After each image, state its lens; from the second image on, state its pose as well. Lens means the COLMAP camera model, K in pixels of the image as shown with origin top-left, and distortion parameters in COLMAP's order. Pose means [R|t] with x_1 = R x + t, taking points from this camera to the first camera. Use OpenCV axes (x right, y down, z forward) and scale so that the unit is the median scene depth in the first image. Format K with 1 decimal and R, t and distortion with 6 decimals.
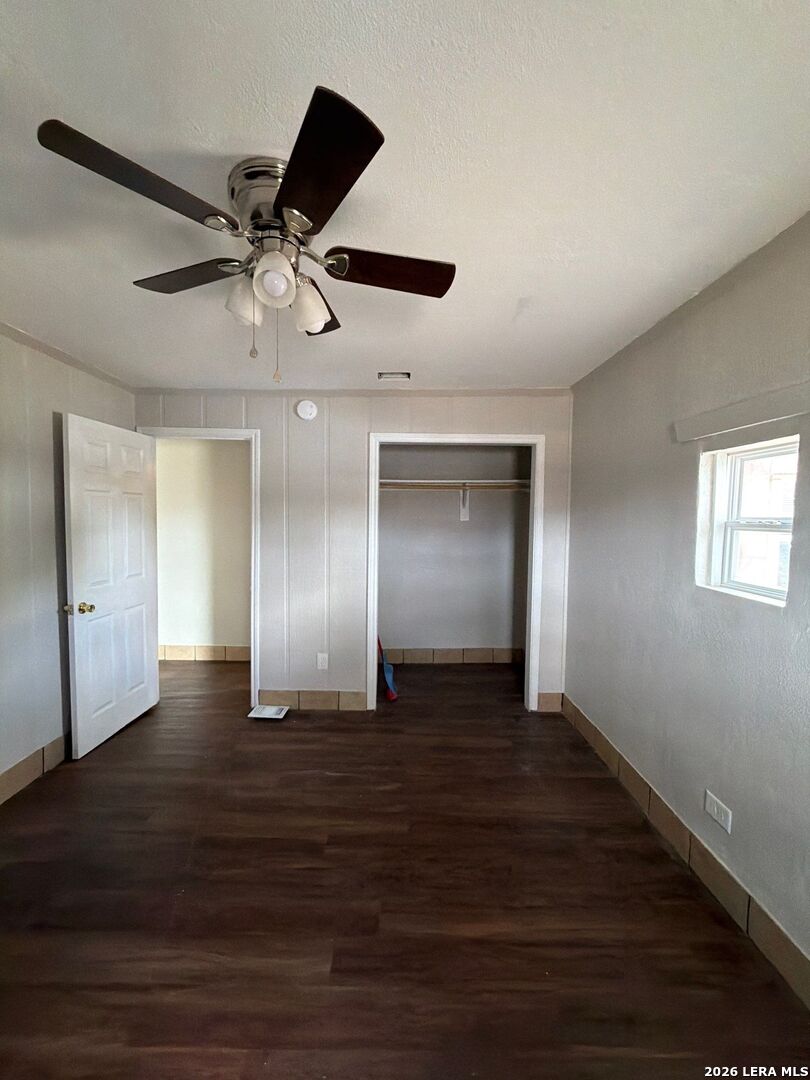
lens RADIAL K [[413.5, 0, 405.0], [0, 413.5, 540.0], [0, 0, 1]] dist [-0.029578, 0.000076]
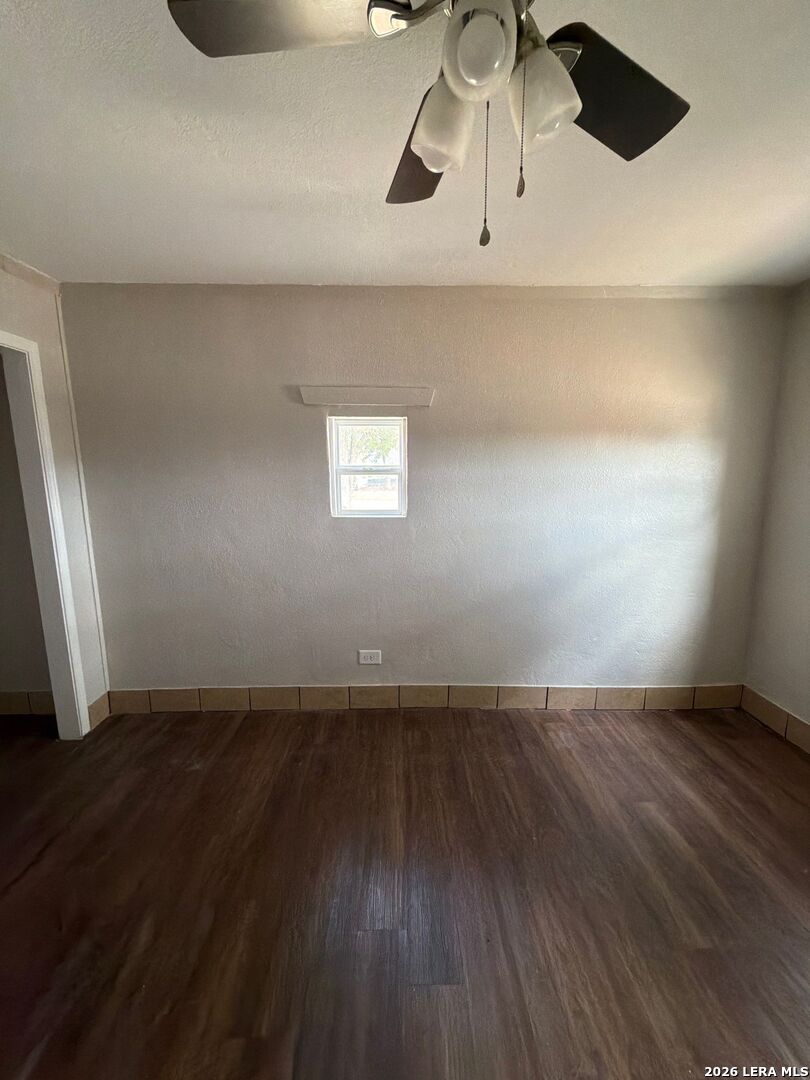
lens RADIAL K [[413.5, 0, 405.0], [0, 413.5, 540.0], [0, 0, 1]] dist [-0.029578, 0.000076]
pose [[-0.011032, -0.171758, 0.985077, -0.582292], [0.057704, 0.983386, 0.172109, -0.030997], [-0.998273, 0.058742, -0.000937, 0.684025]]
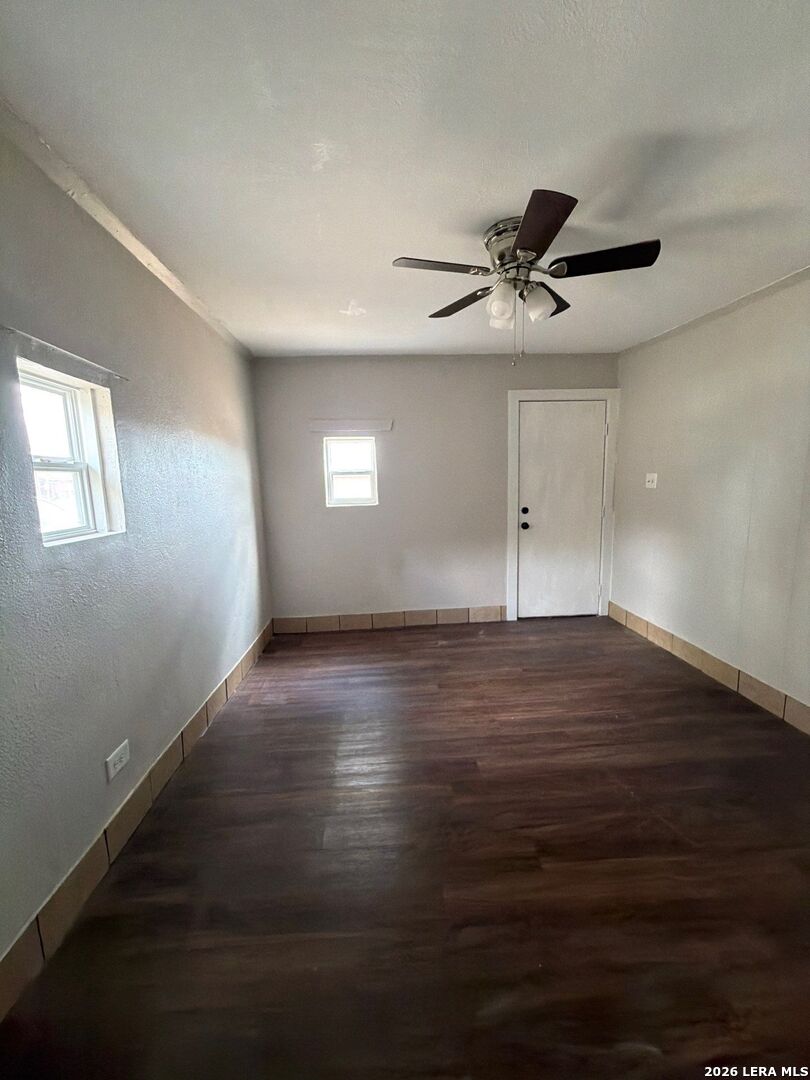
lens RADIAL K [[413.5, 0, 405.0], [0, 413.5, 540.0], [0, 0, 1]] dist [-0.029578, 0.000076]
pose [[-0.998381, 0.016483, -0.054432, 0.106249], [0.005096, 0.979157, 0.203042, -0.049039], [0.056645, 0.202436, -0.977656, 1.553701]]
